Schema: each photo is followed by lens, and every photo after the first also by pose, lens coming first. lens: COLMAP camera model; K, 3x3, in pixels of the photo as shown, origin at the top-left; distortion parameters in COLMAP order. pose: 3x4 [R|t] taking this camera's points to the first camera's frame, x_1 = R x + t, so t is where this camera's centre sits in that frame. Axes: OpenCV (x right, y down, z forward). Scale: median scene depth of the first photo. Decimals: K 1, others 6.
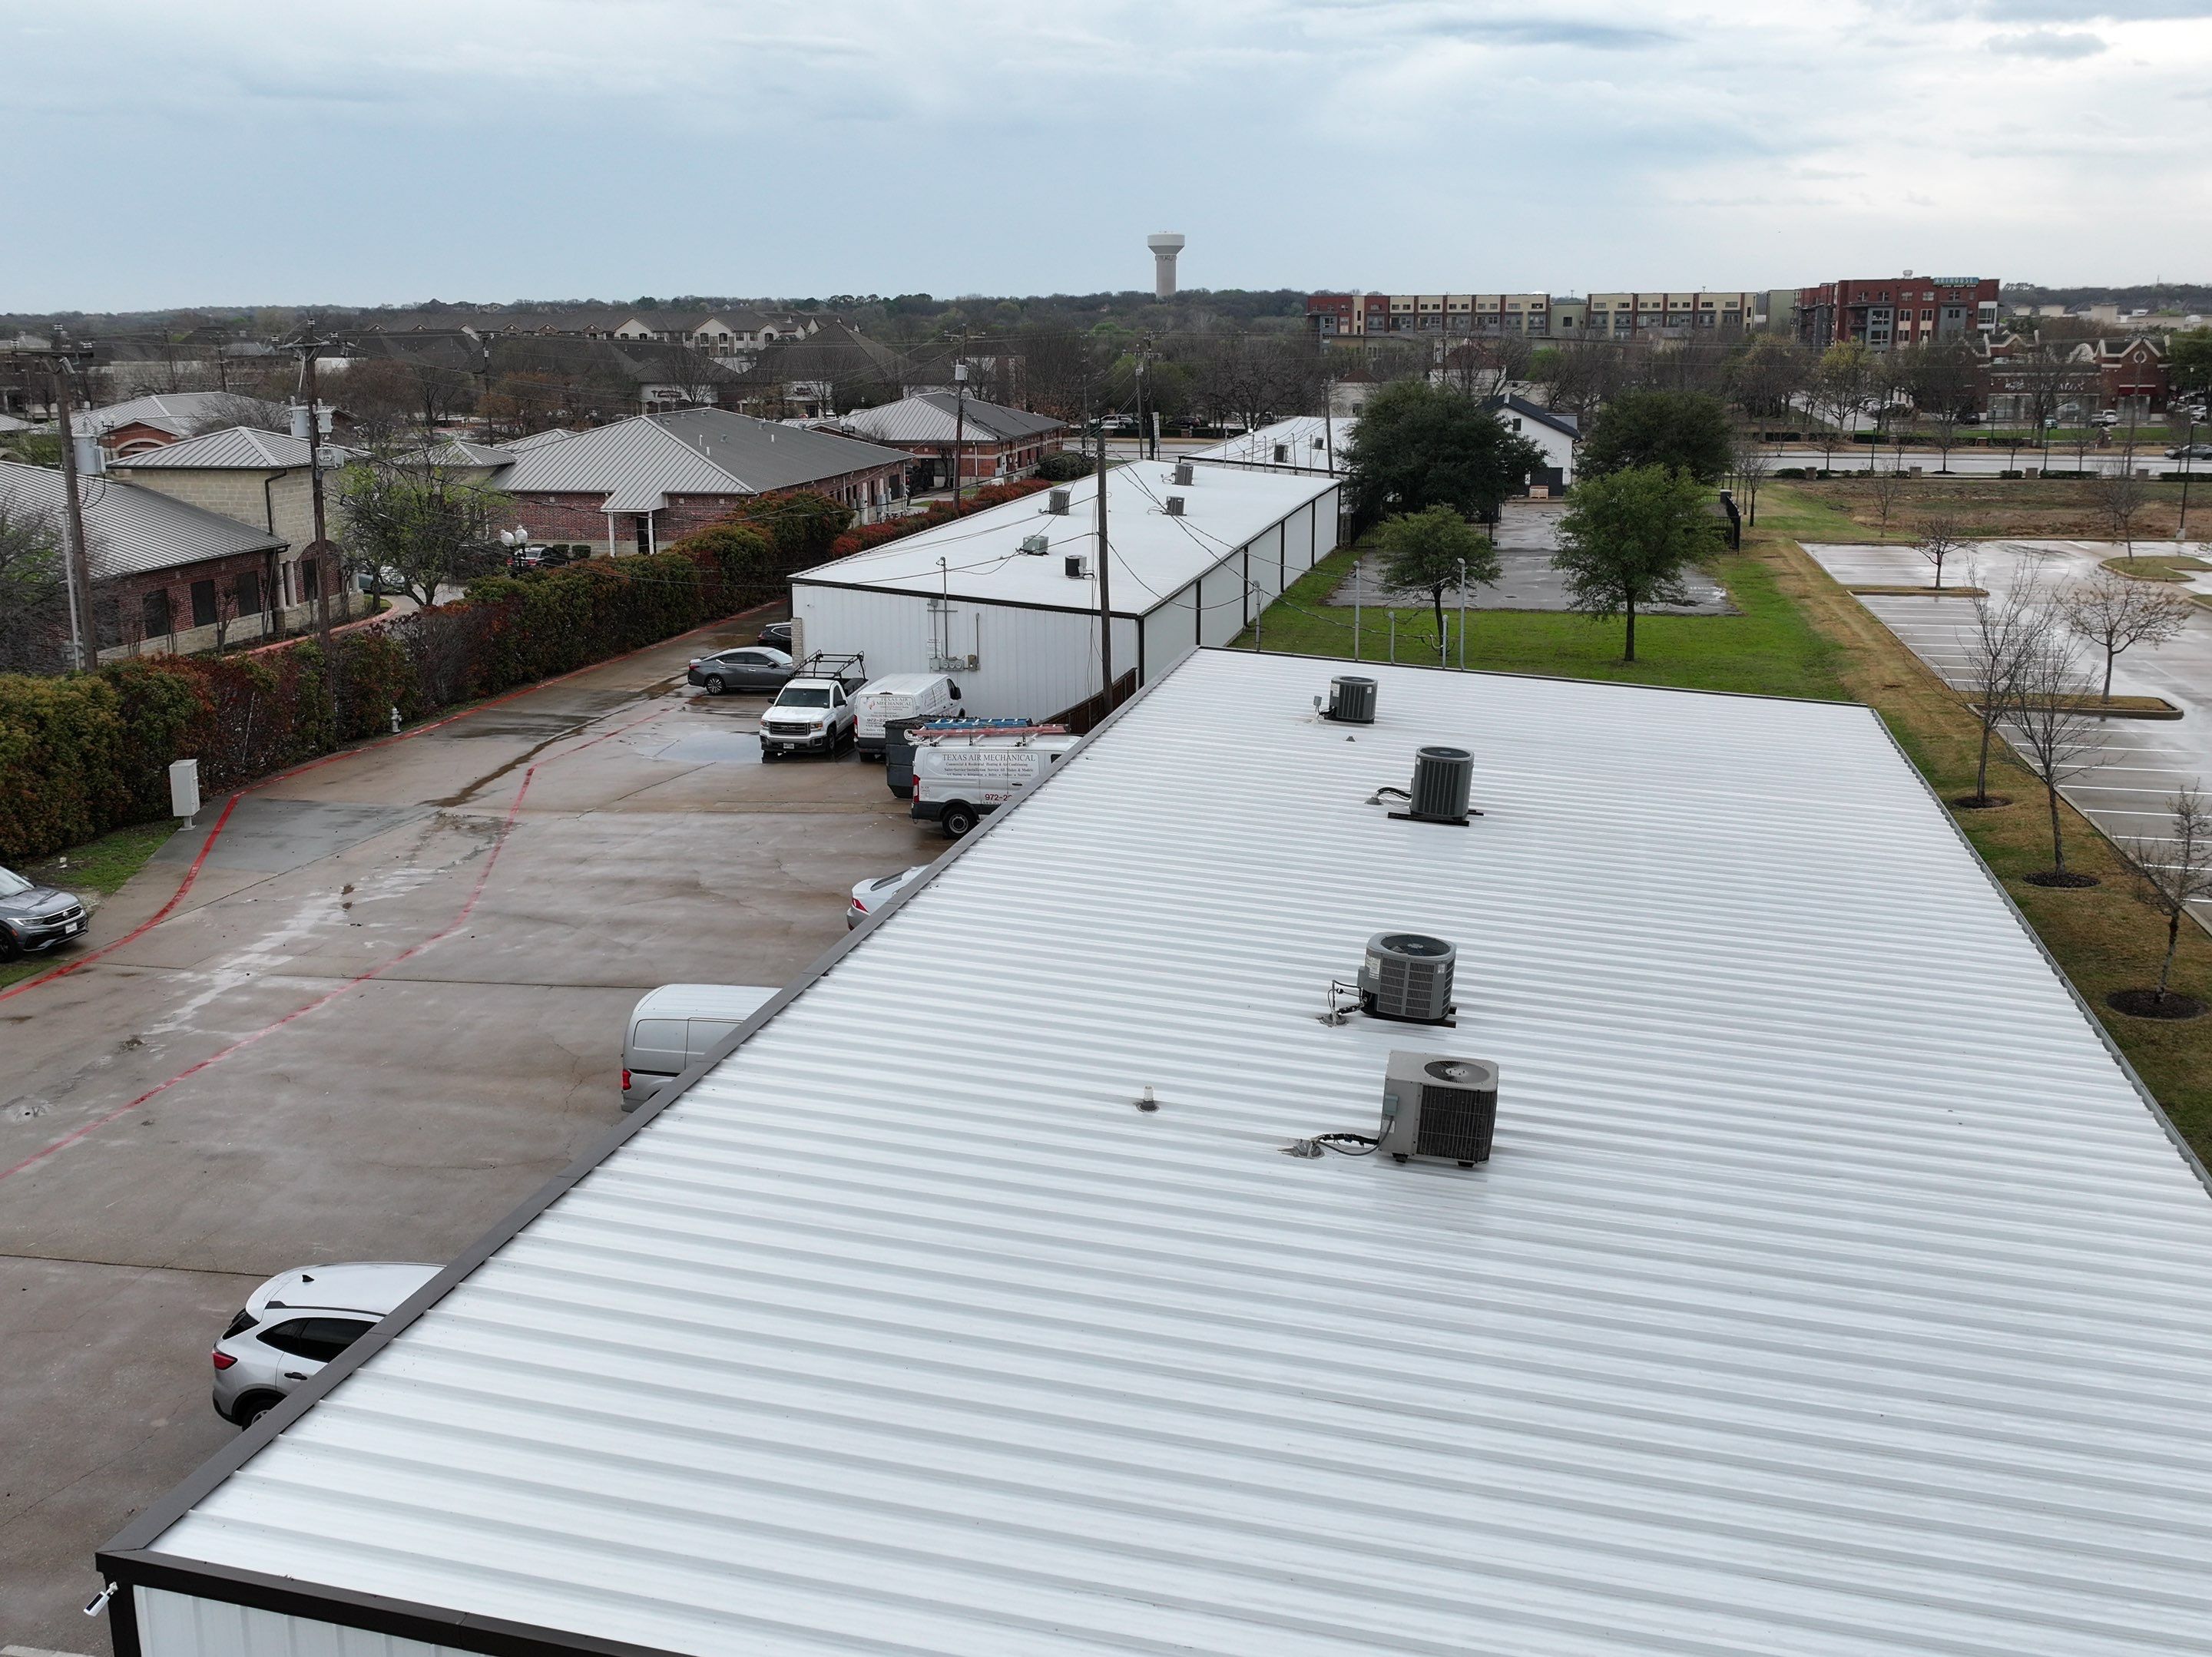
lens RADIAL K [[2177.4, 0, 1105.6], [0, 2177.4, 834.4], [0, 0, 1]] dist [0.007198, 0.000000]
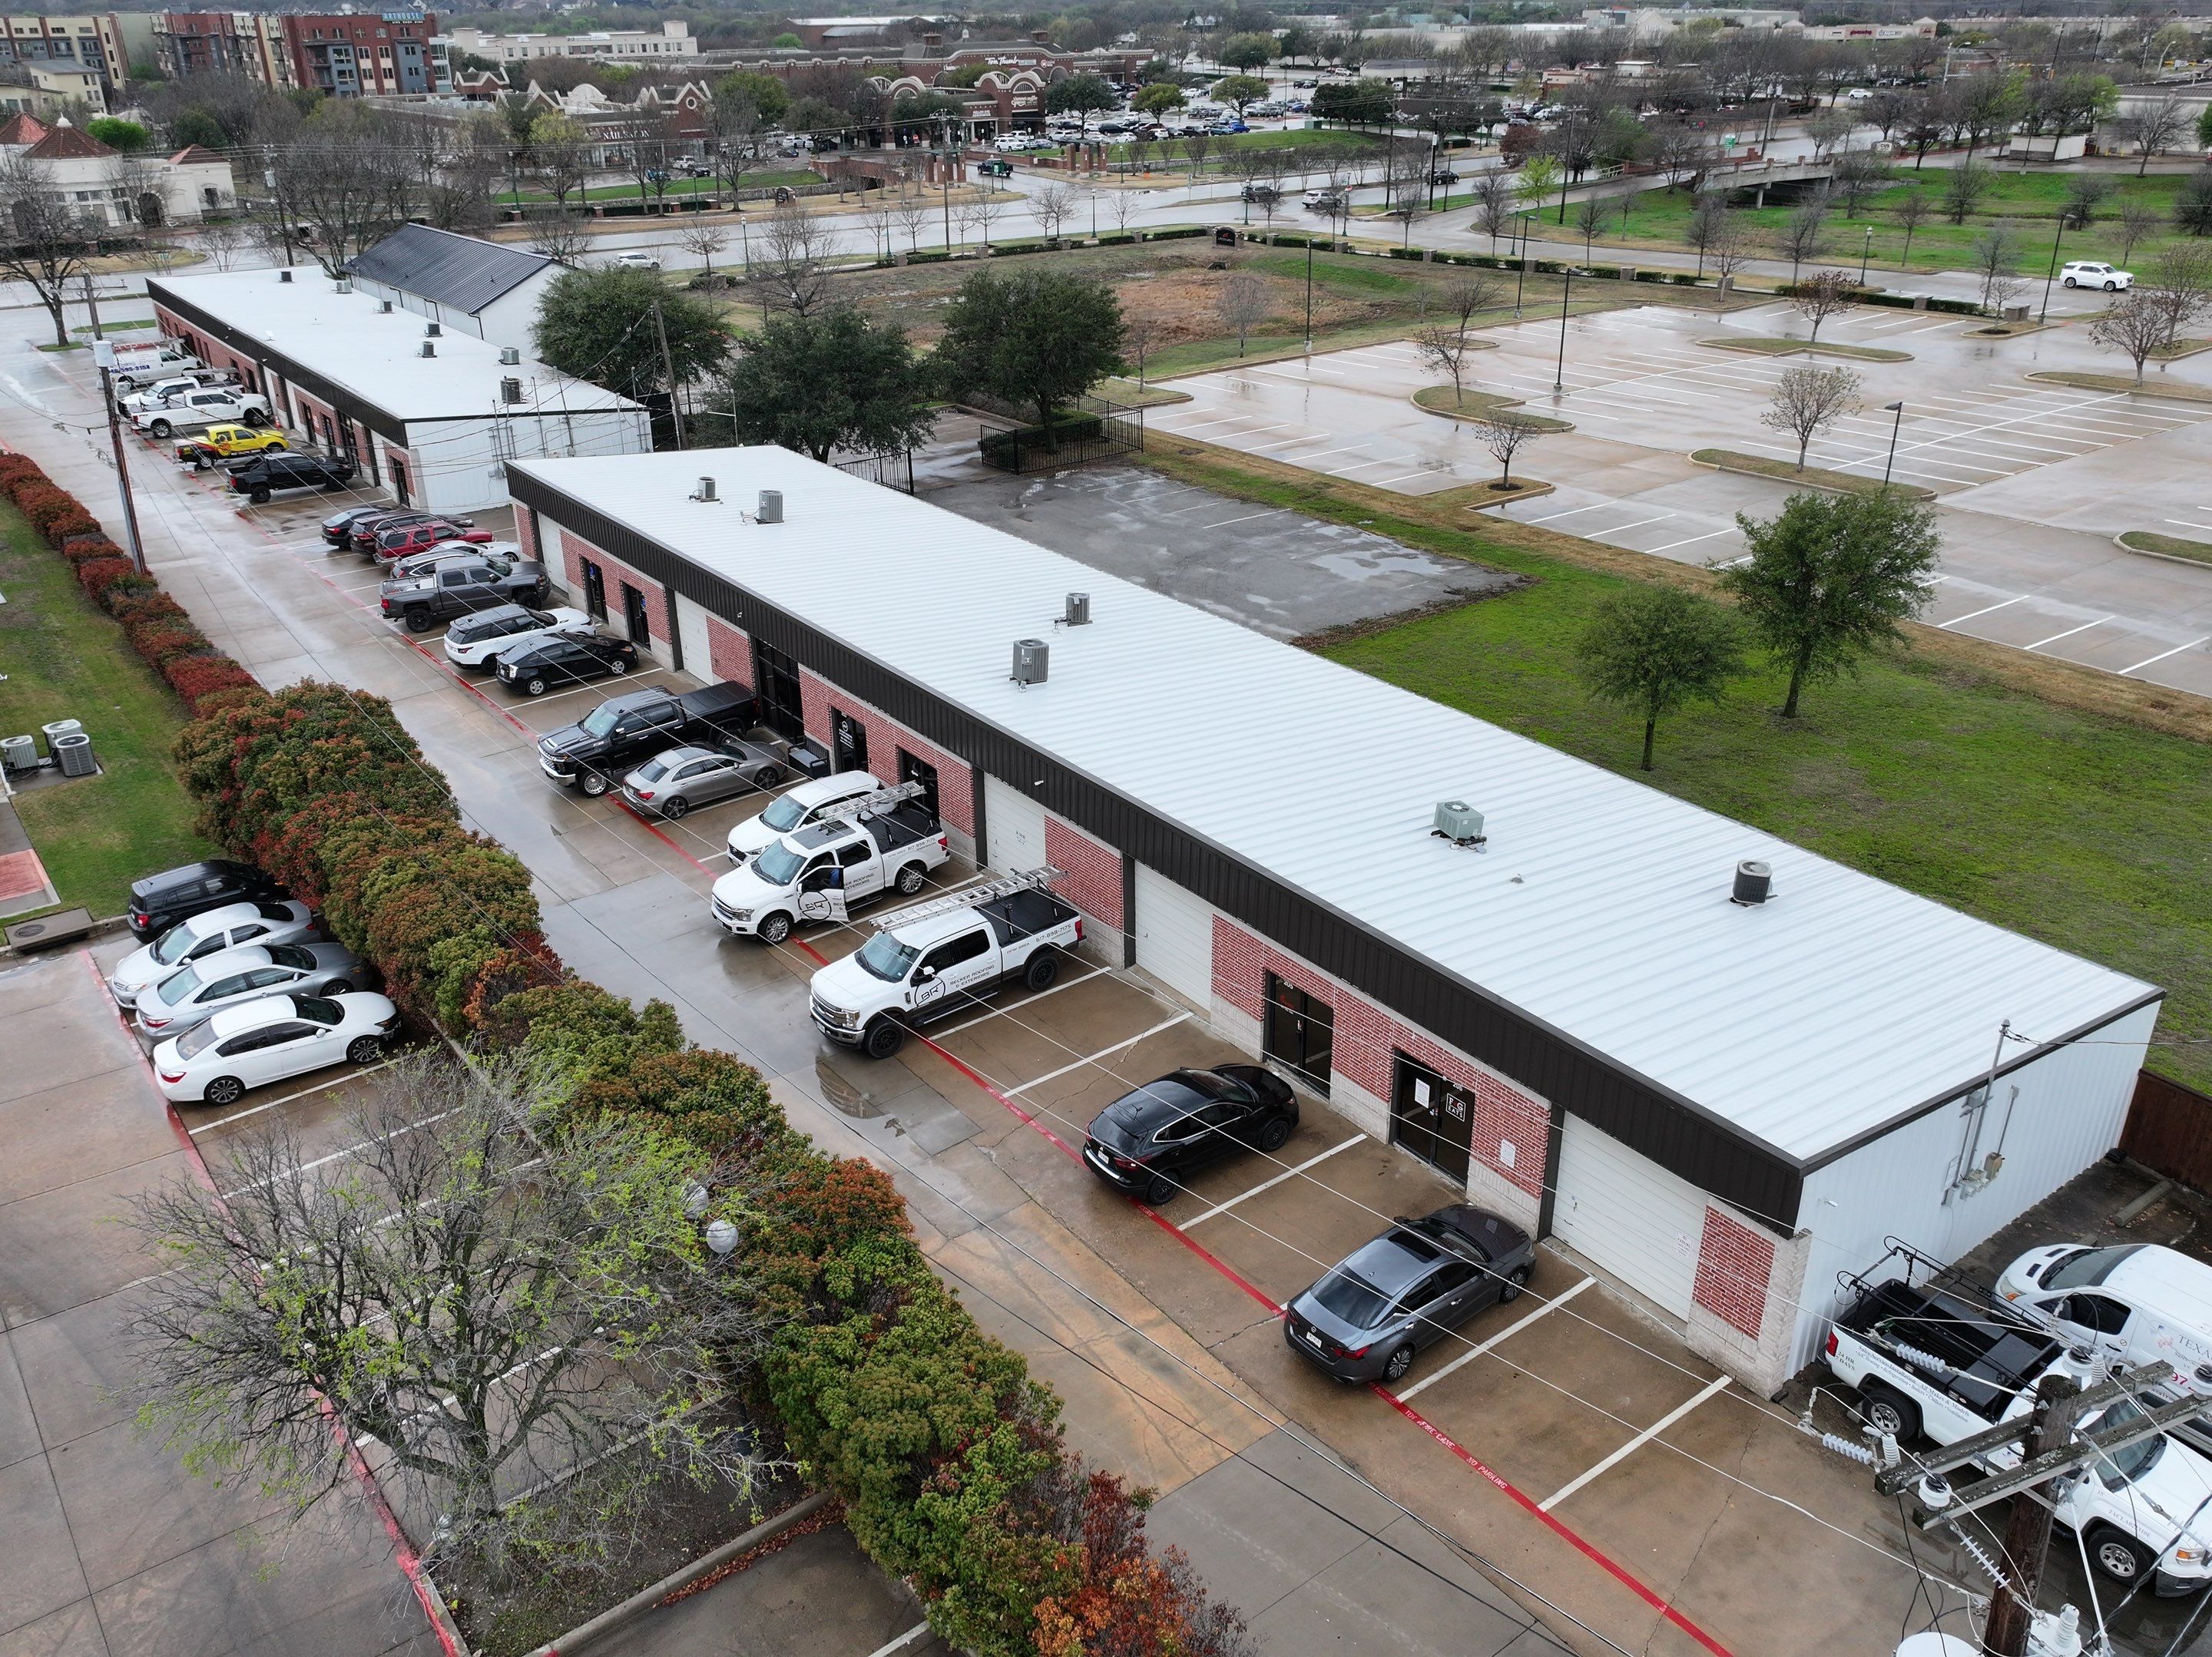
lens RADIAL K [[1791.9, 0, 1107.9], [0, 1791.9, 829.8], [0, 0, 1]] dist [-0.003036, 0.016964]
pose [[0.663263, -0.320057, 0.676495, -0.327461], [0.181473, 0.945742, 0.269517, -0.215626], [-0.726051, -0.055995, 0.685358, 0.570378]]
